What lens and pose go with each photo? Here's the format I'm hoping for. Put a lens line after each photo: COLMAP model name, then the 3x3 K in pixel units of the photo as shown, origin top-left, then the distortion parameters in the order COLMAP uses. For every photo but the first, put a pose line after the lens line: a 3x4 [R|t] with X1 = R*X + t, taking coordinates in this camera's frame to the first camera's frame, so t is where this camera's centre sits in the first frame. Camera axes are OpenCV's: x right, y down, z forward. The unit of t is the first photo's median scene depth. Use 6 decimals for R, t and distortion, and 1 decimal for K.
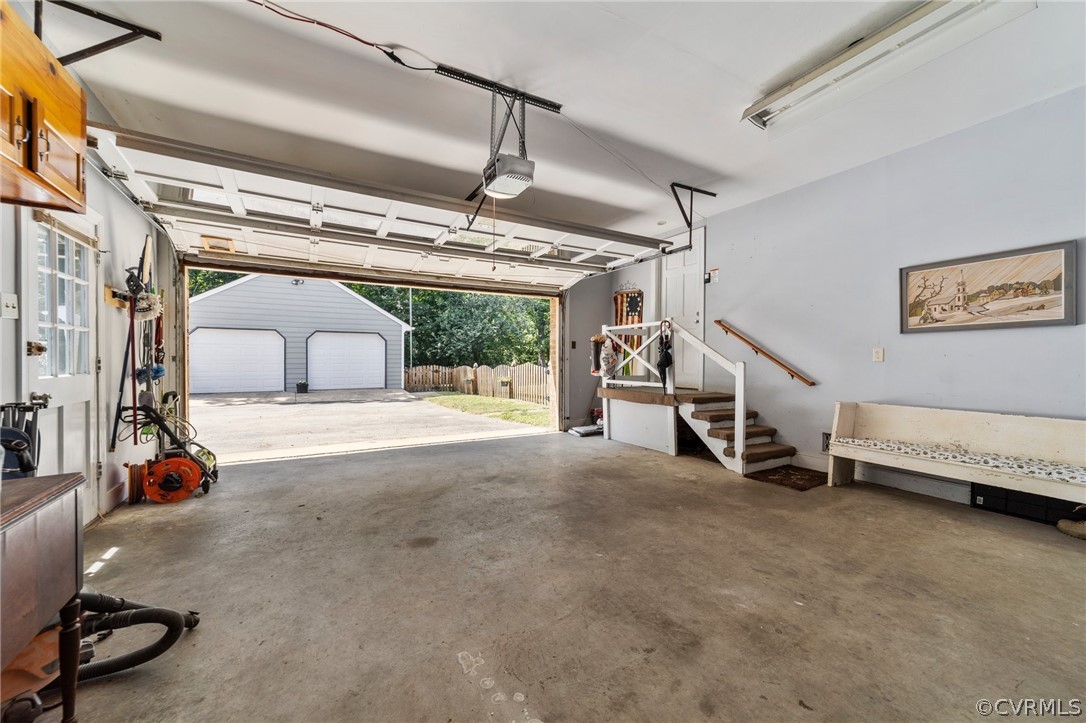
lens RADIAL K [[416.3, 0, 539.9], [0, 416.3, 367.0], [0, 0, 1]] dist [-0.018213, 0.009217]
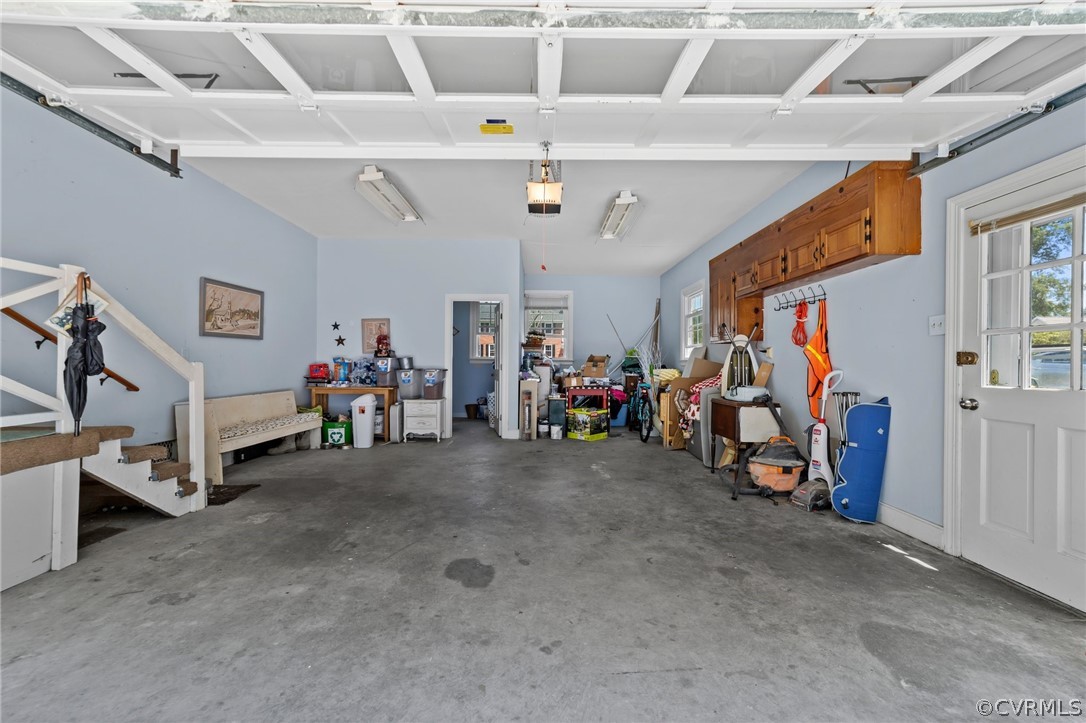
lens RADIAL K [[416.3, 0, 539.9], [0, 416.3, 367.0], [0, 0, 1]] dist [-0.018213, 0.009217]
pose [[-0.868024, -0.016334, 0.496253, -0.503884], [-0.002149, 0.999573, 0.029141, -0.031701], [-0.496517, 0.024228, -0.867689, 1.587163]]
